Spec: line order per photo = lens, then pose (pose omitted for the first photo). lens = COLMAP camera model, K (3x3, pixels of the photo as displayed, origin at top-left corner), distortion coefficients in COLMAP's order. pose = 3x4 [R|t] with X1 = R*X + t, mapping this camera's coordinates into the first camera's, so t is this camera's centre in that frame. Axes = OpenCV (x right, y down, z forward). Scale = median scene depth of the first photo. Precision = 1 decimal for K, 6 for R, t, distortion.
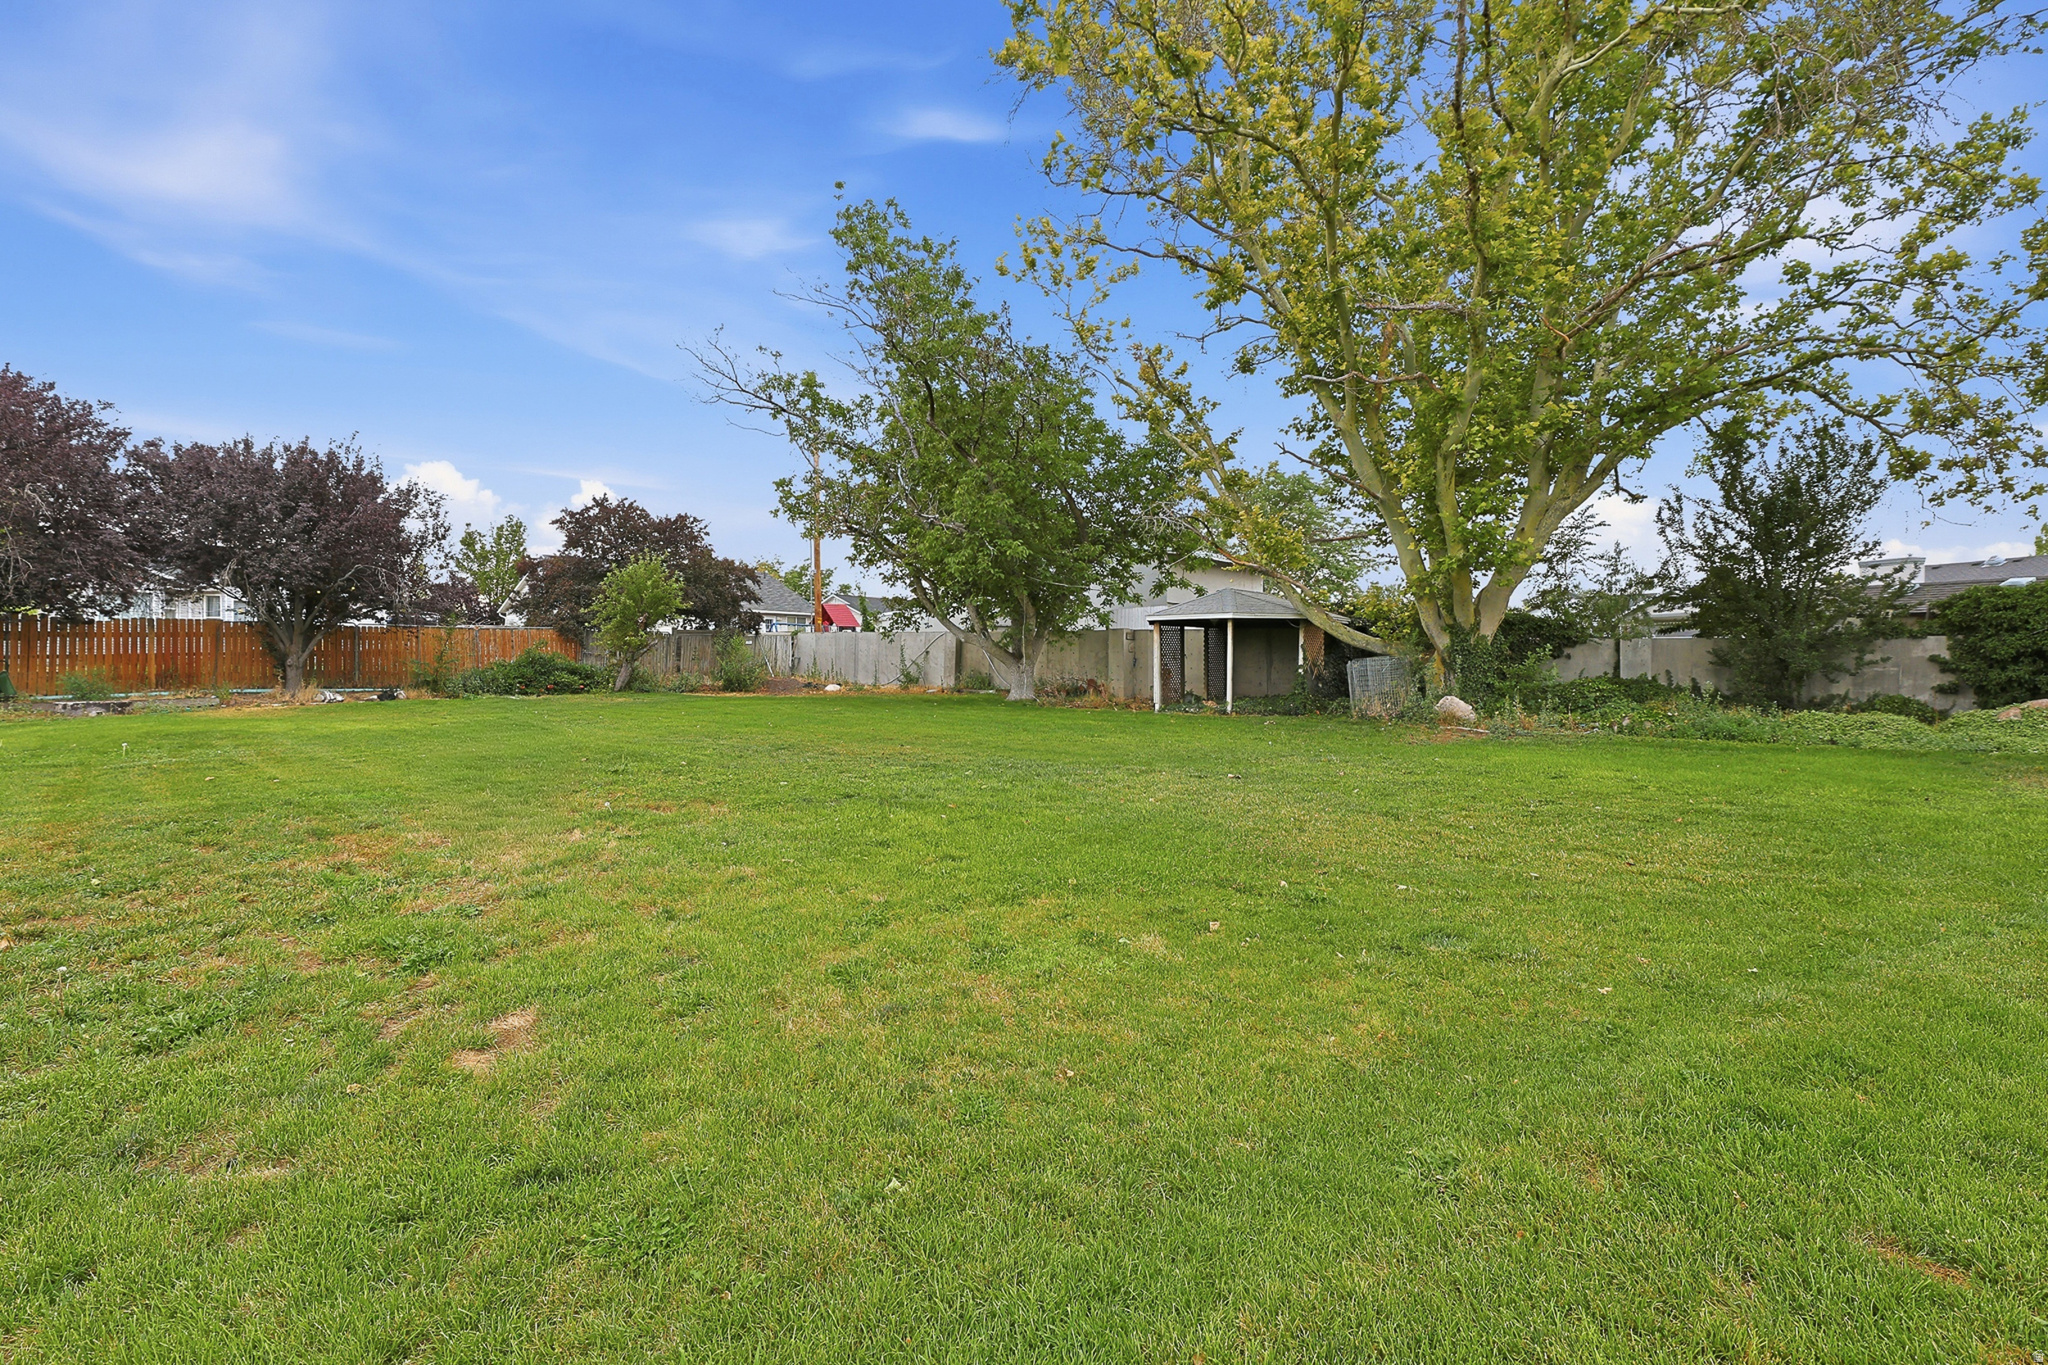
lens RADIAL K [[916.5, 0, 1013.3], [0, 916.5, 687.4], [0, 0, 1]] dist [-0.002736, -0.001040]
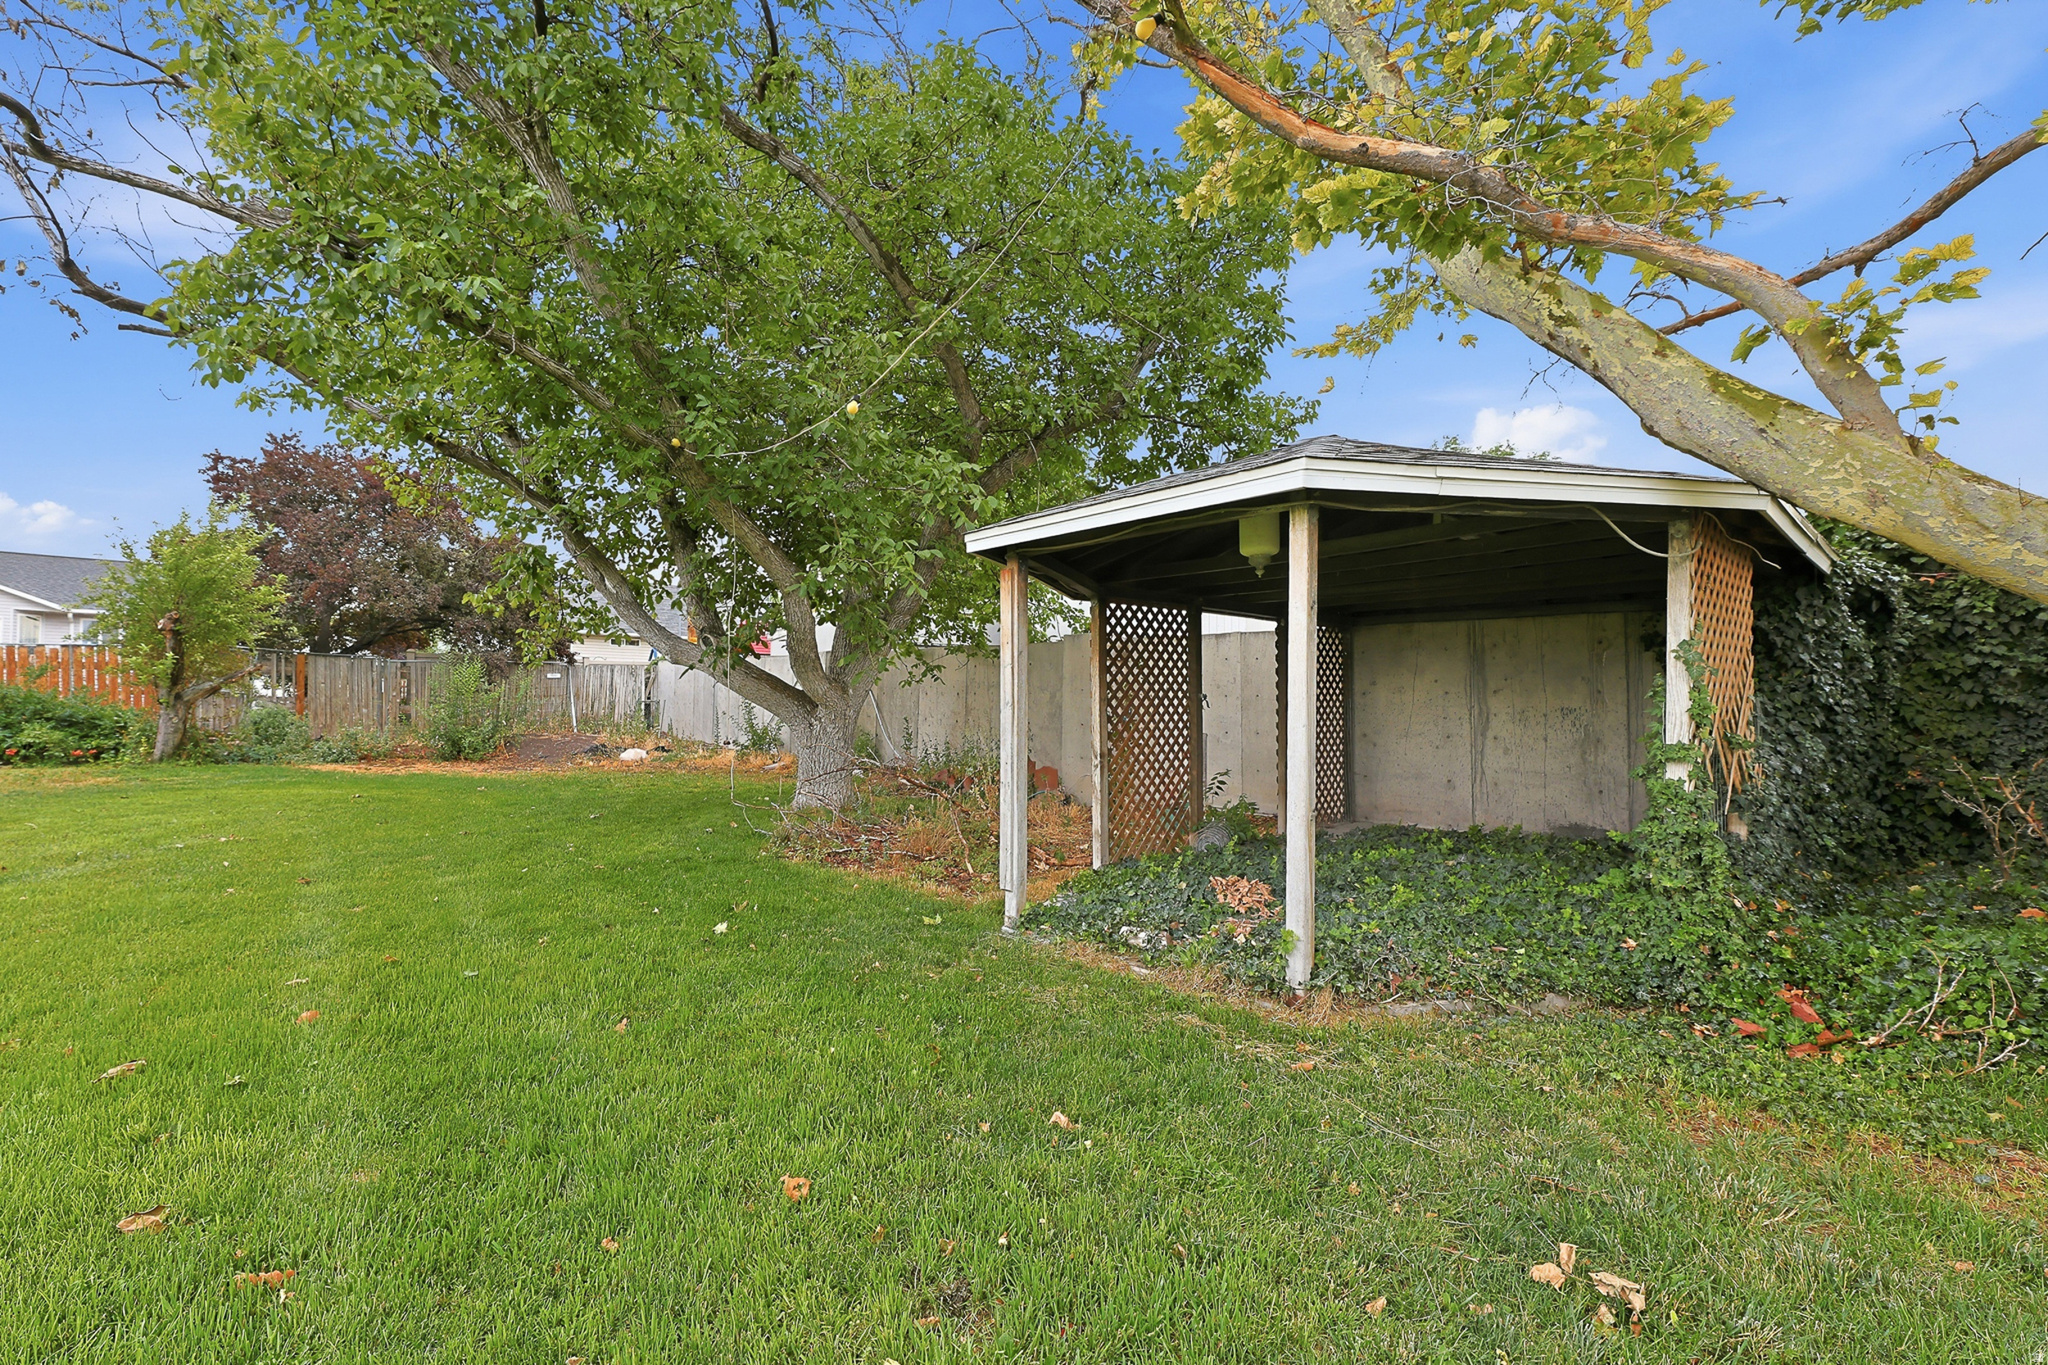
lens RADIAL K [[916.5, 0, 1013.3], [0, 916.5, 687.4], [0, 0, 1]] dist [-0.002736, -0.001040]
pose [[0.986298, 0.005006, -0.164899, 0.190170], [-0.014146, 0.998424, -0.054303, -0.021548], [0.164368, 0.055891, 0.984814, 0.731806]]
